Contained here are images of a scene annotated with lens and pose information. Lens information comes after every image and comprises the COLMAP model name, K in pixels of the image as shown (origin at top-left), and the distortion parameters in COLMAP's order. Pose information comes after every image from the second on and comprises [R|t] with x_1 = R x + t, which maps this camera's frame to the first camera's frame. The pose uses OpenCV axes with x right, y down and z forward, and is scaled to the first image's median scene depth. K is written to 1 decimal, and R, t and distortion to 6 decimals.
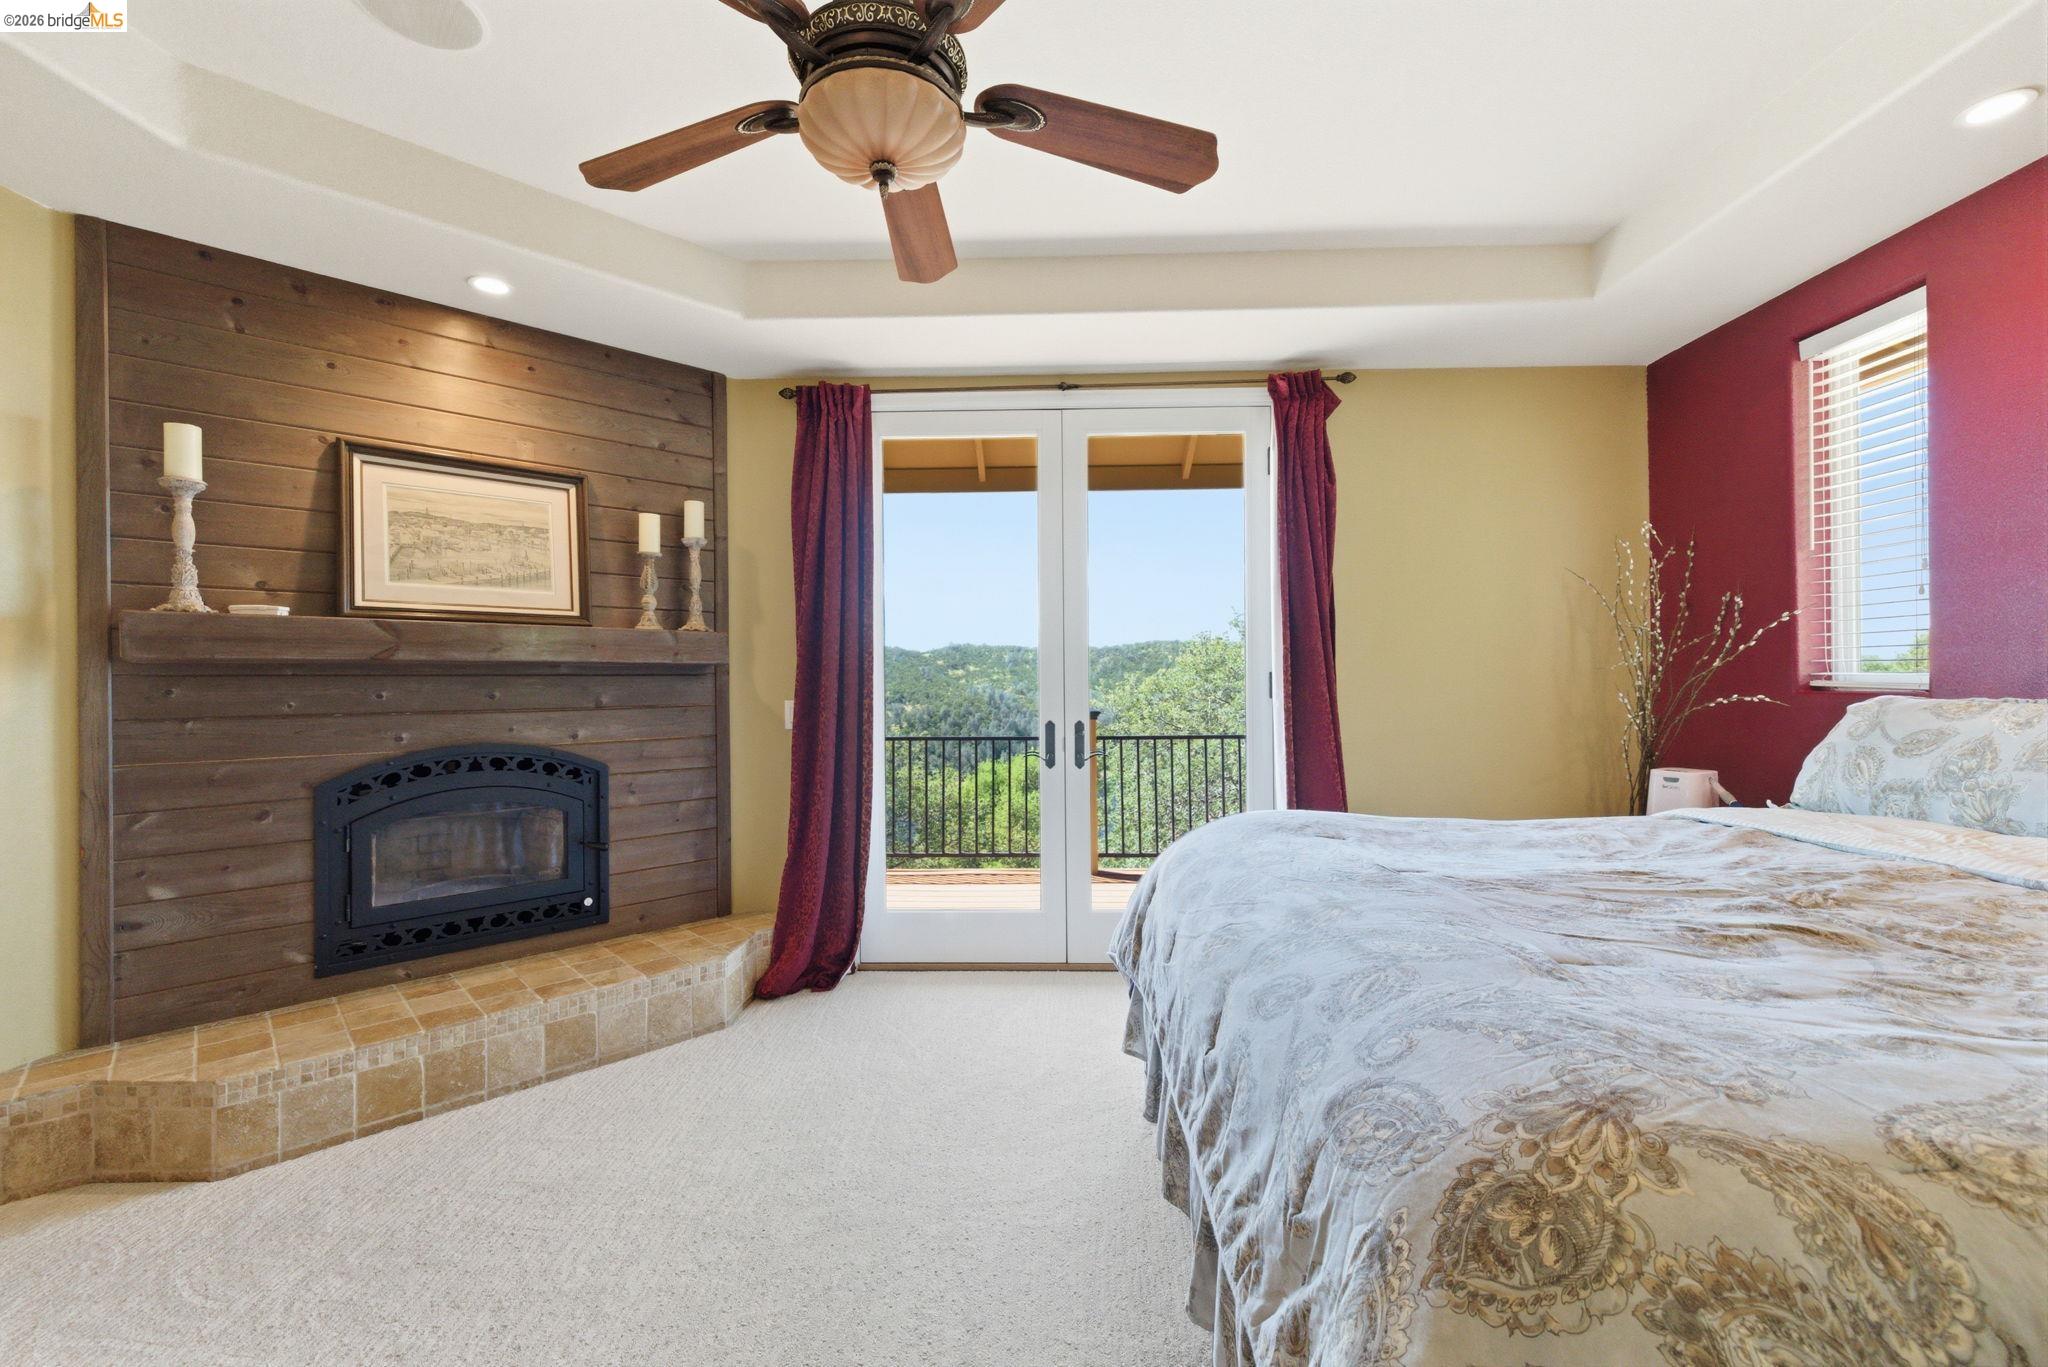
lens RADIAL K [[855.2, 0, 1037.8], [0, 855.2, 676.6], [0, 0, 1]] dist [0.005516, -0.000816]
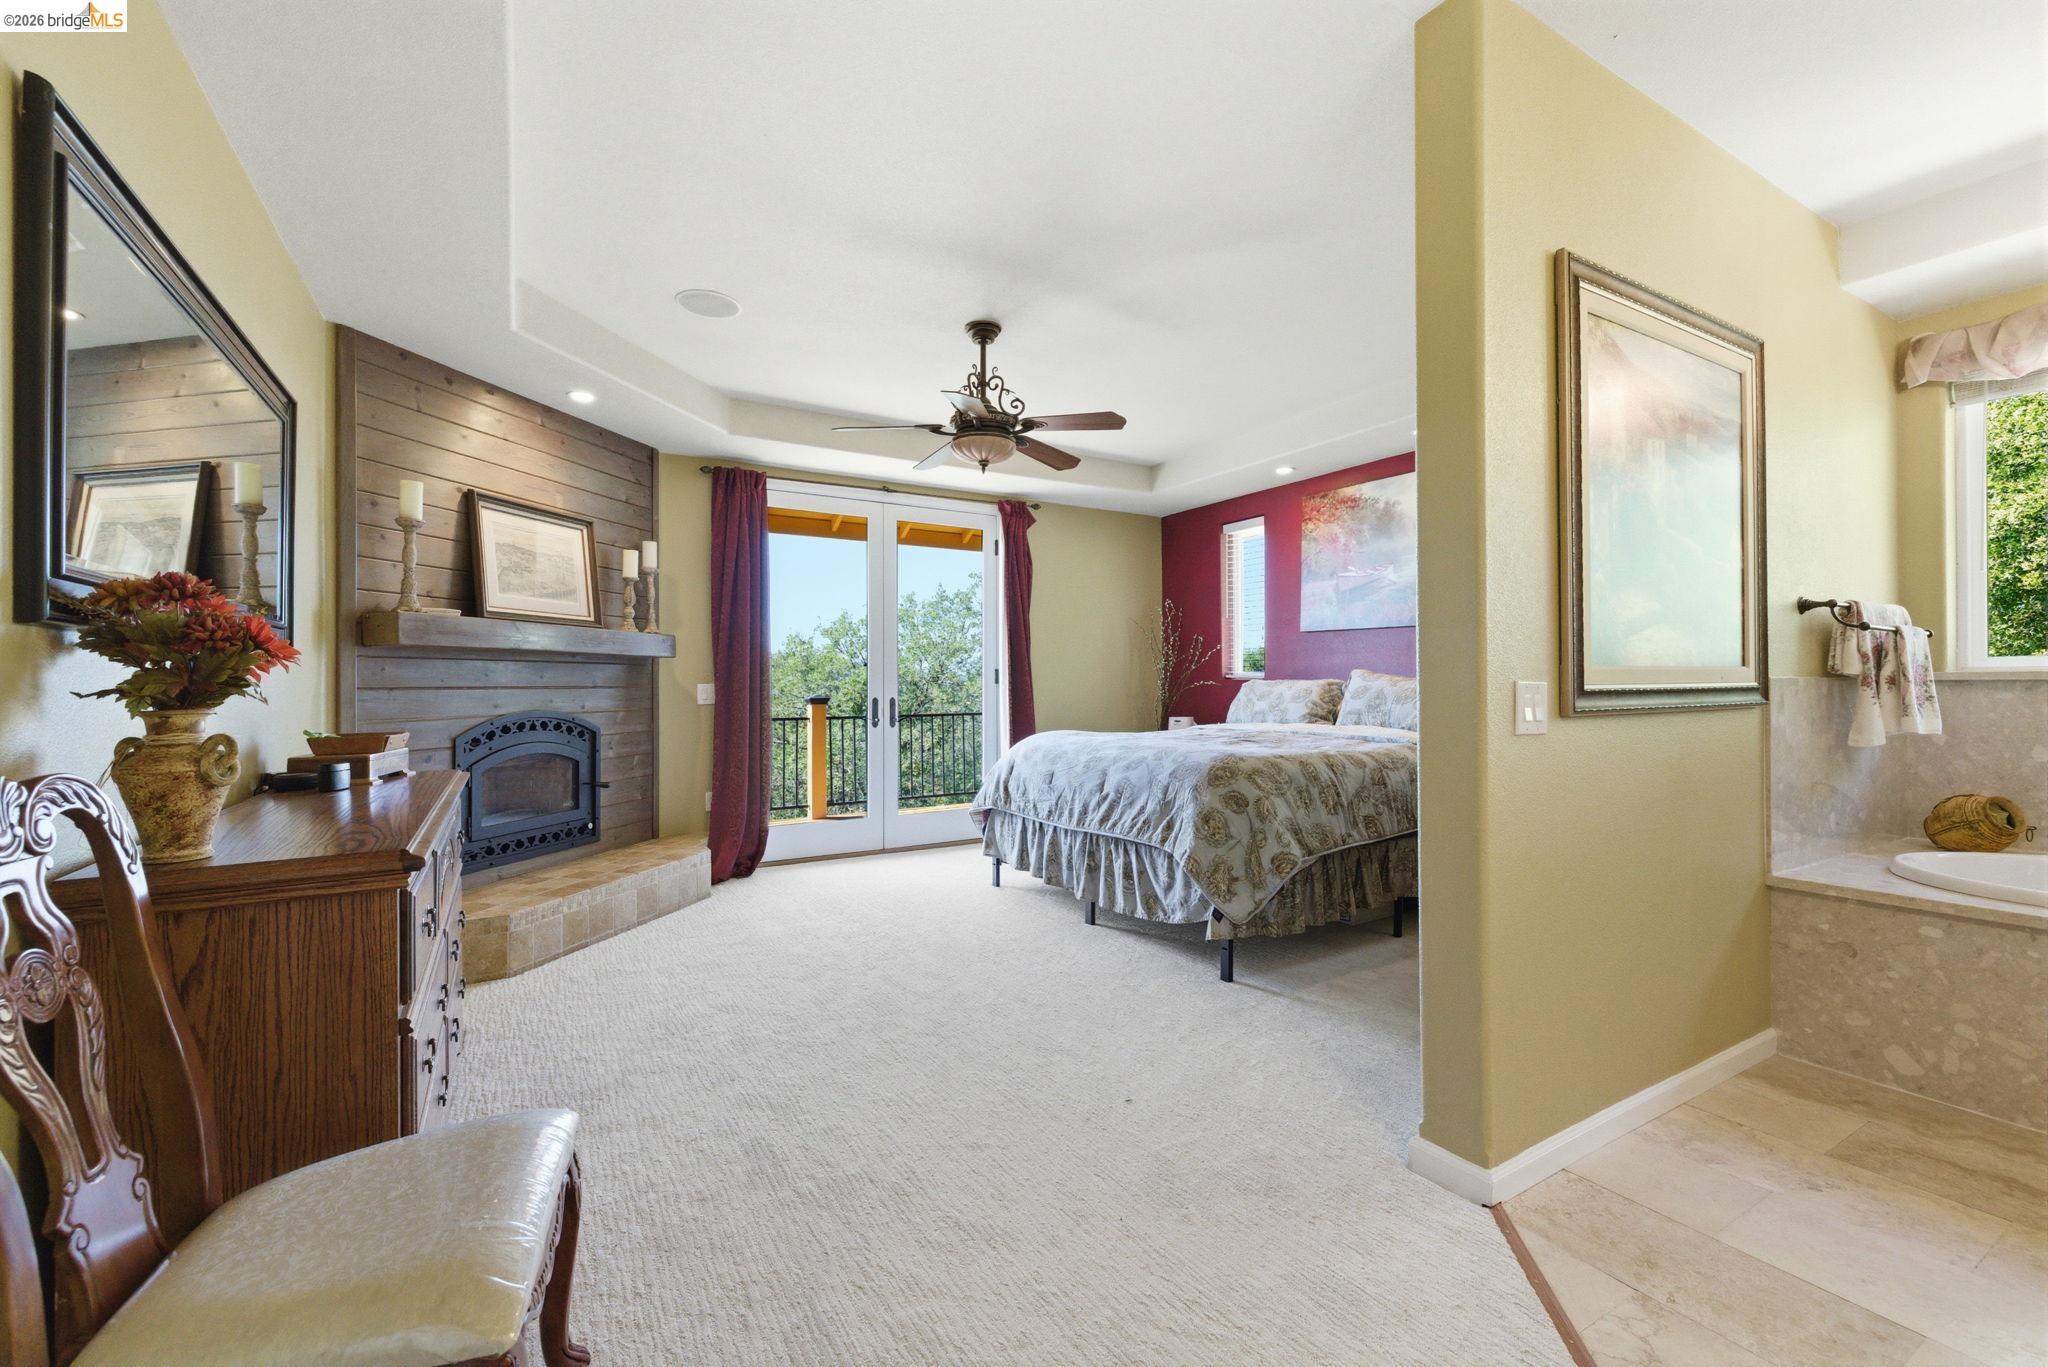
lens RADIAL K [[855.2, 0, 1053.2], [0, 855.2, 680.1], [0, 0, 1]] dist [0.005516, -0.000816]
pose [[0.832163, 0.007511, 0.554480, -0.688964], [-0.008087, 0.999966, -0.001410, 0.022470], [-0.554472, -0.003311, 0.832196, -0.591727]]
